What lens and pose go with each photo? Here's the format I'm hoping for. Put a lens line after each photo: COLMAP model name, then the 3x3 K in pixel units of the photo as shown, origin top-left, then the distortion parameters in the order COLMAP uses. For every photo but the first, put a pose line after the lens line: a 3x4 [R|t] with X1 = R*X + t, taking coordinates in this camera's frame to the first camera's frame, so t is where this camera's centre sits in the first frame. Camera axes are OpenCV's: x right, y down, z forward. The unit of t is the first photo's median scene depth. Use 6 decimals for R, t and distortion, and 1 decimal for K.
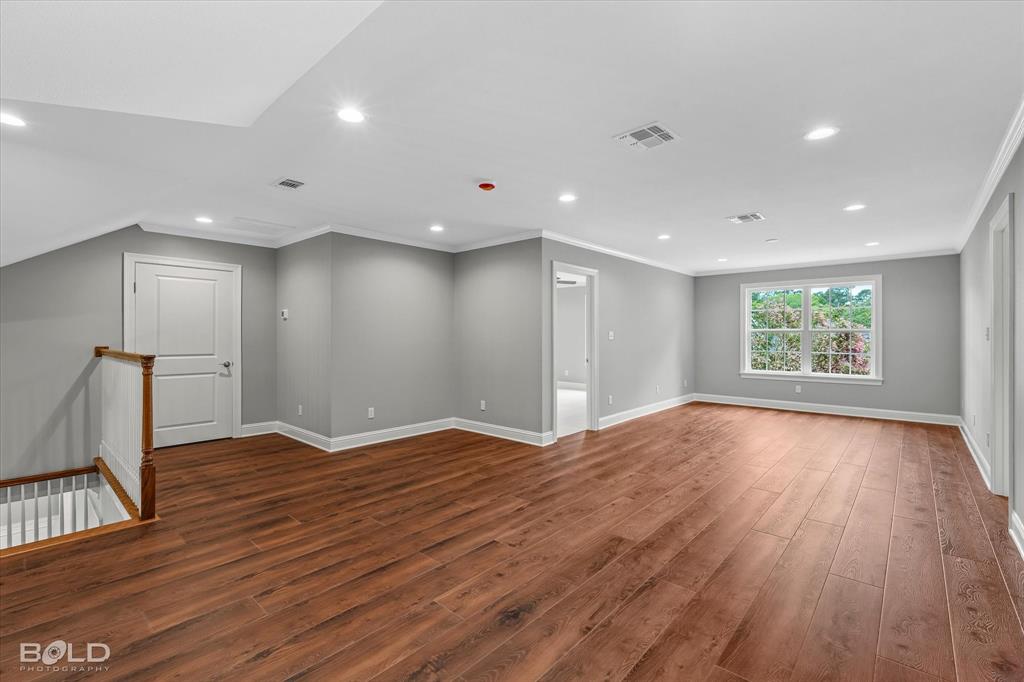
lens RADIAL K [[448.2, 0, 510.7], [0, 448.2, 338.5], [0, 0, 1]] dist [-0.005085, 0.000590]
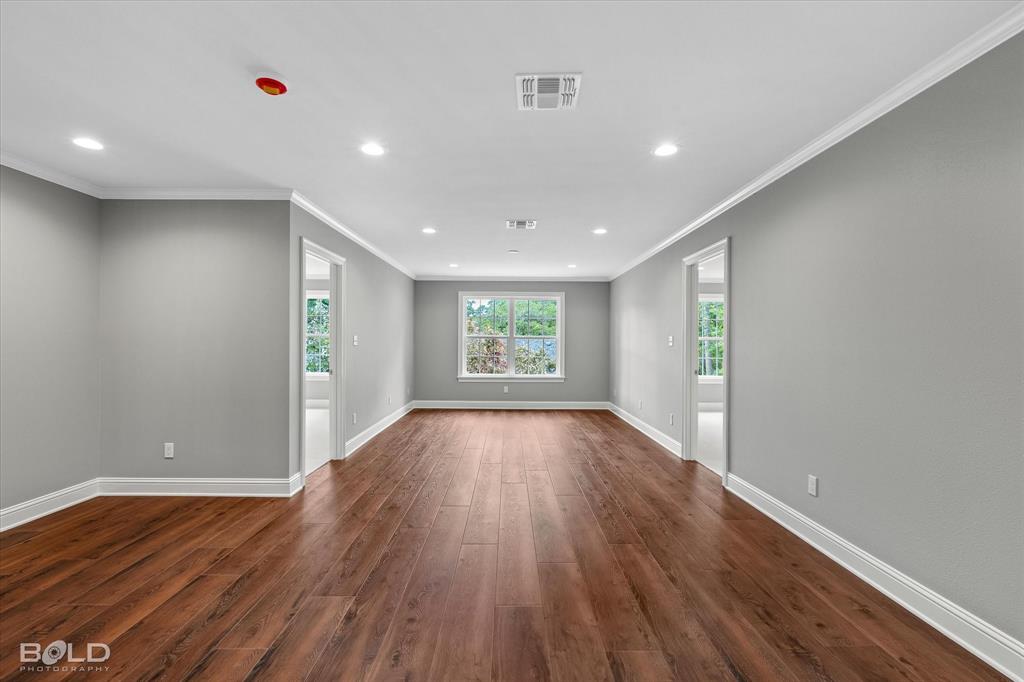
lens RADIAL K [[448.2, 0, 512.5], [0, 448.2, 342.3], [0, 0, 1]] dist [-0.005085, 0.000590]
pose [[0.738201, 0.003689, 0.674570, -0.125337], [-0.001609, 0.999992, -0.003707, -0.000243], [-0.674579, 0.001651, 0.738201, 0.205904]]
